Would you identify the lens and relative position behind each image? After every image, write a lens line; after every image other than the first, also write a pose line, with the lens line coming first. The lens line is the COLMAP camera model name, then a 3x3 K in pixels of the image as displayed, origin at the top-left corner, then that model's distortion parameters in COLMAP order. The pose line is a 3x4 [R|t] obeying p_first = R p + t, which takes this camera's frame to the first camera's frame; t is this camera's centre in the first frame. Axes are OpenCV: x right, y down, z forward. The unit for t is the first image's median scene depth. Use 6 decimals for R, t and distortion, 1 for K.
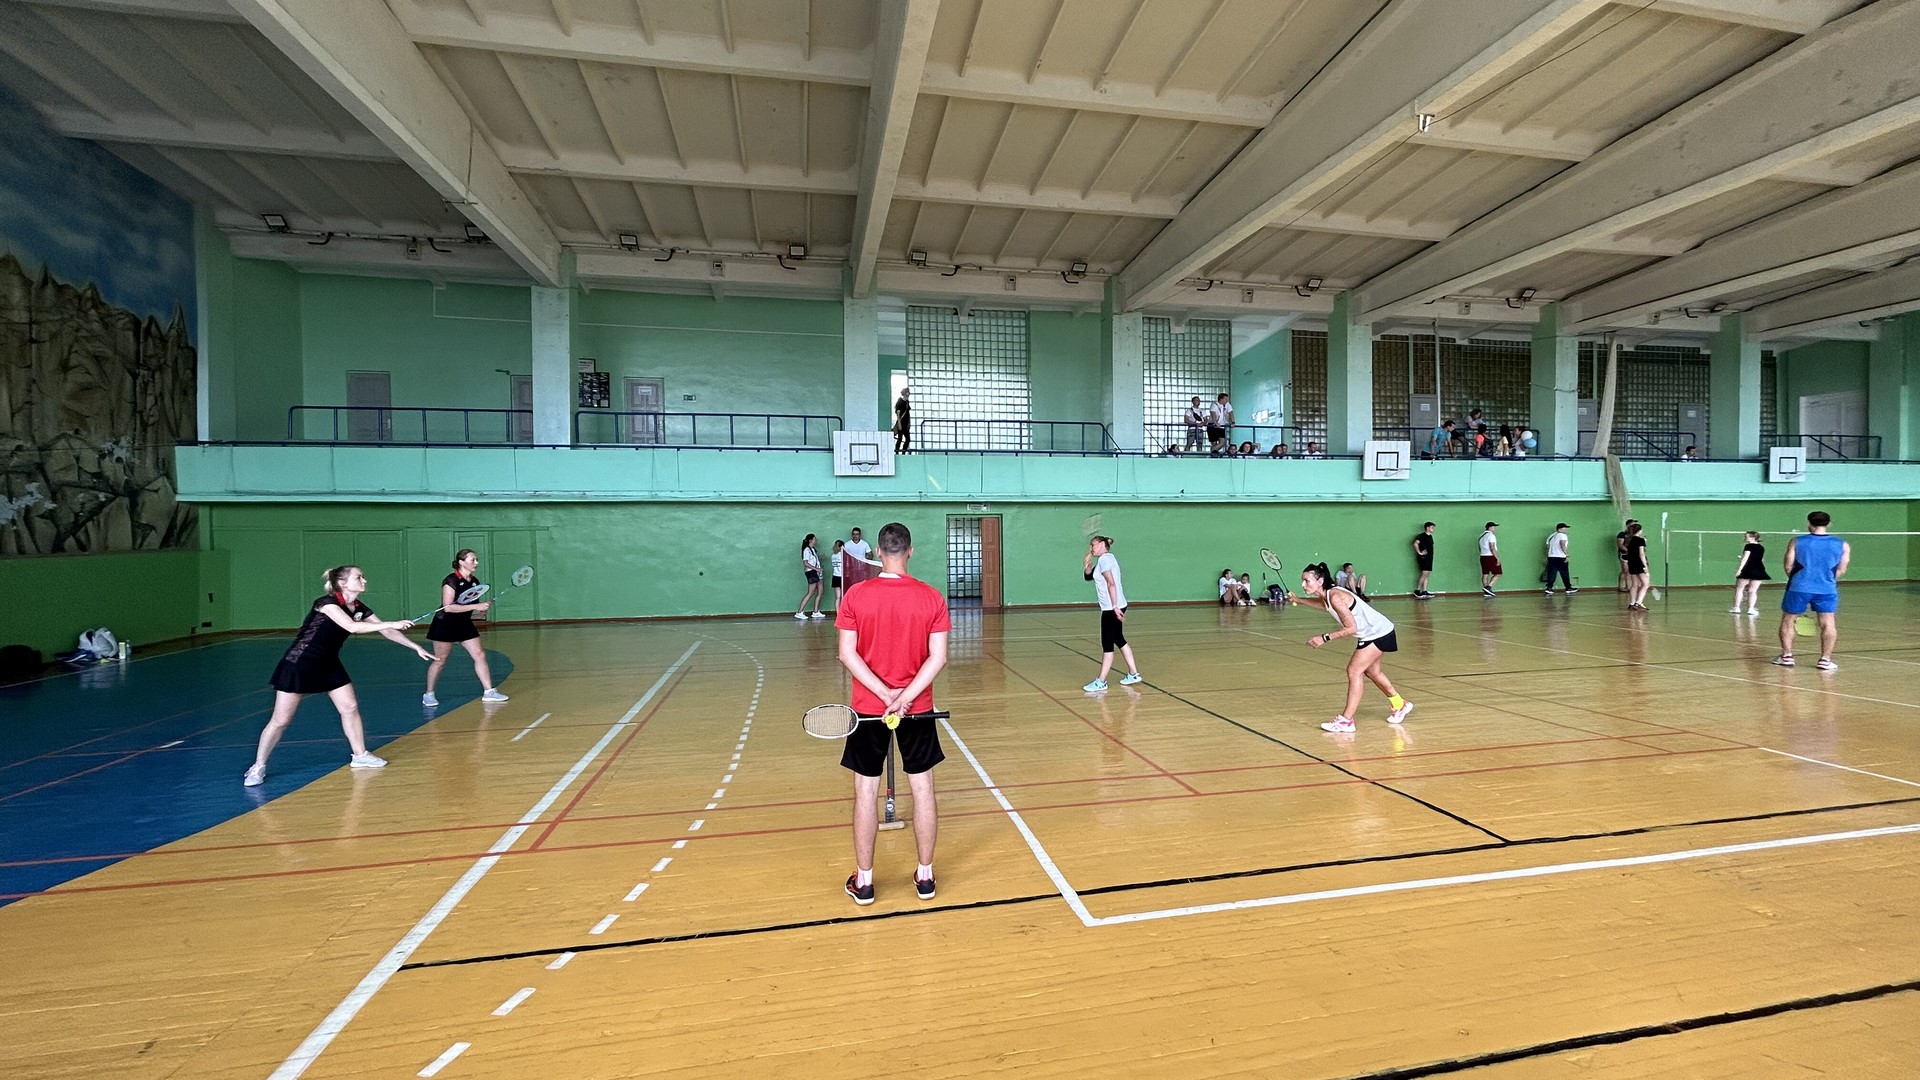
lens RADIAL K [[773.6, 0, 960.0], [0, 773.6, 540.0], [0, 0, 1]] dist [0.011605, -0.000014]
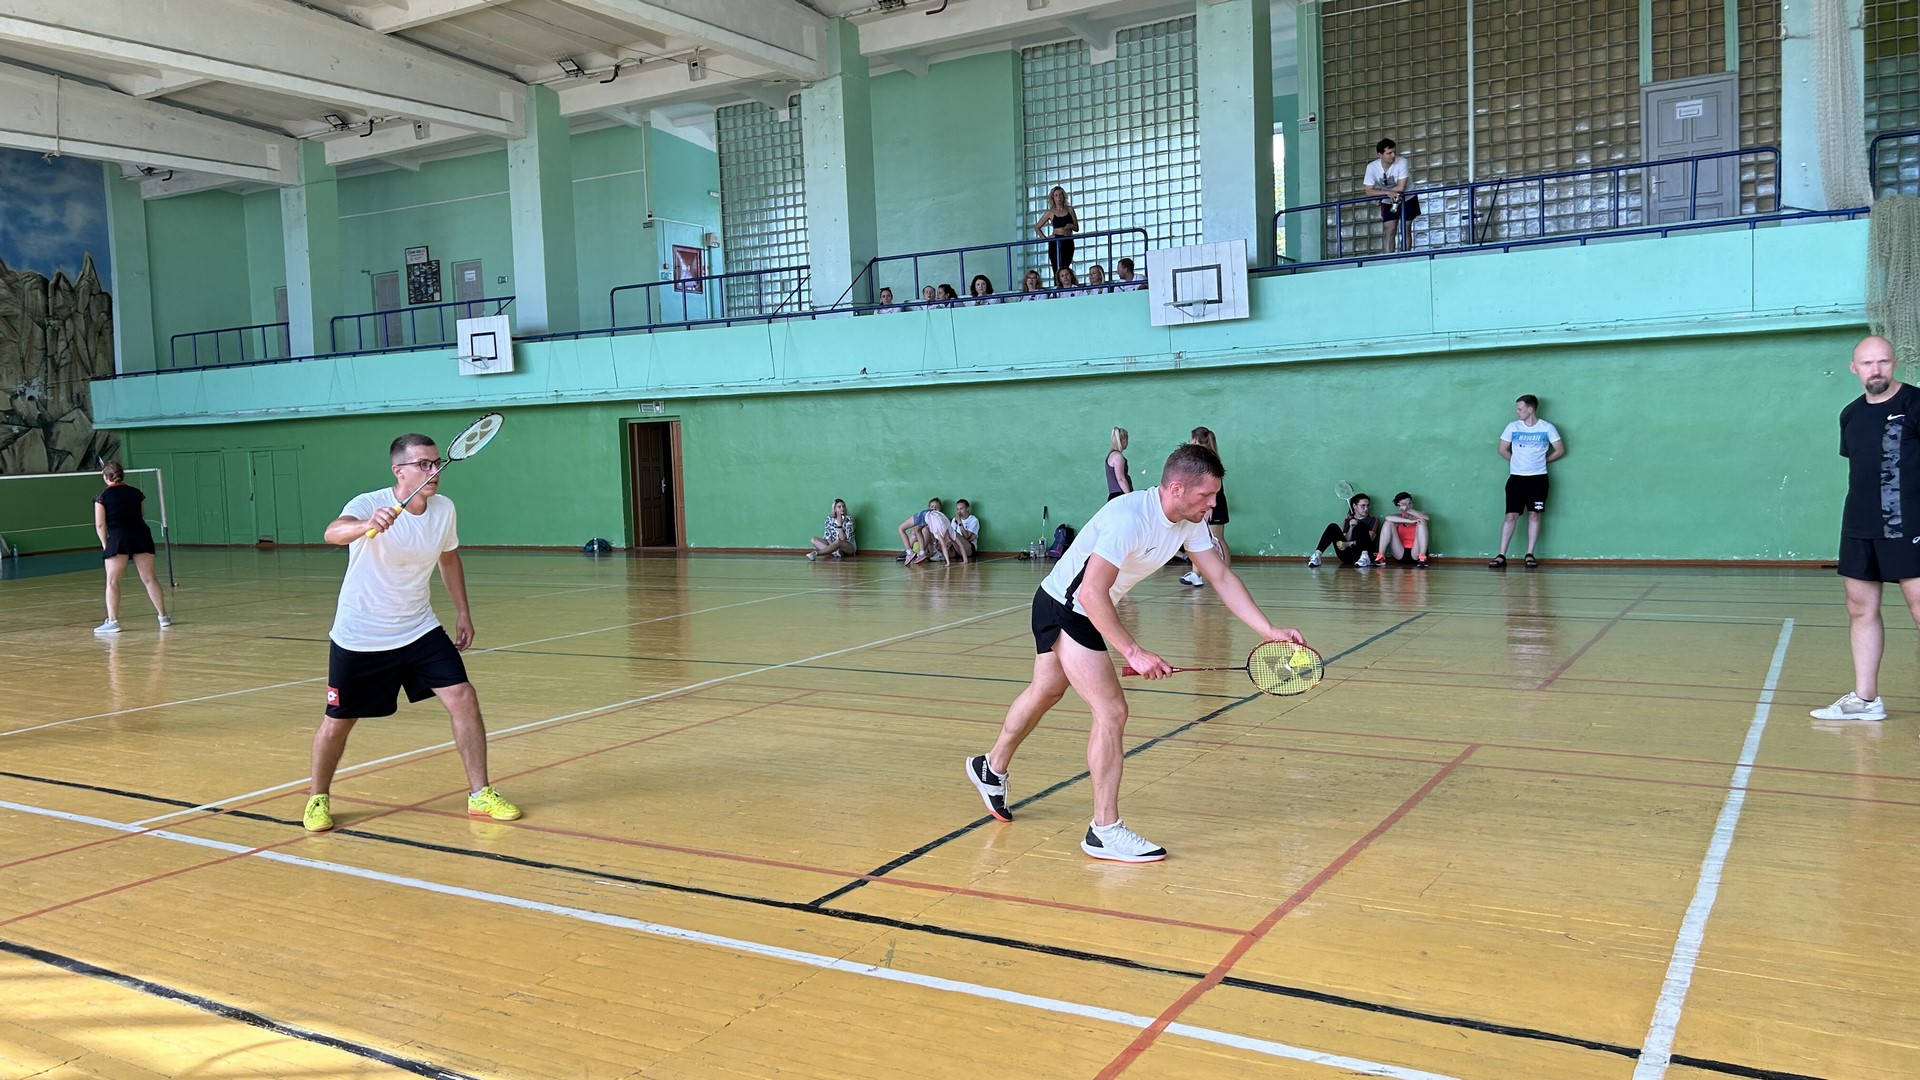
lens RADIAL K [[1460.7, 0, 960.0], [0, 1460.7, 540.0], [0, 0, 1]] dist [0.049061, -0.001419]
pose [[0.735057, 0.029933, -0.677344, 1.460144], [0.022364, 0.997411, 0.068347, -0.007340], [0.677636, -0.065388, 0.732485, 0.245423]]
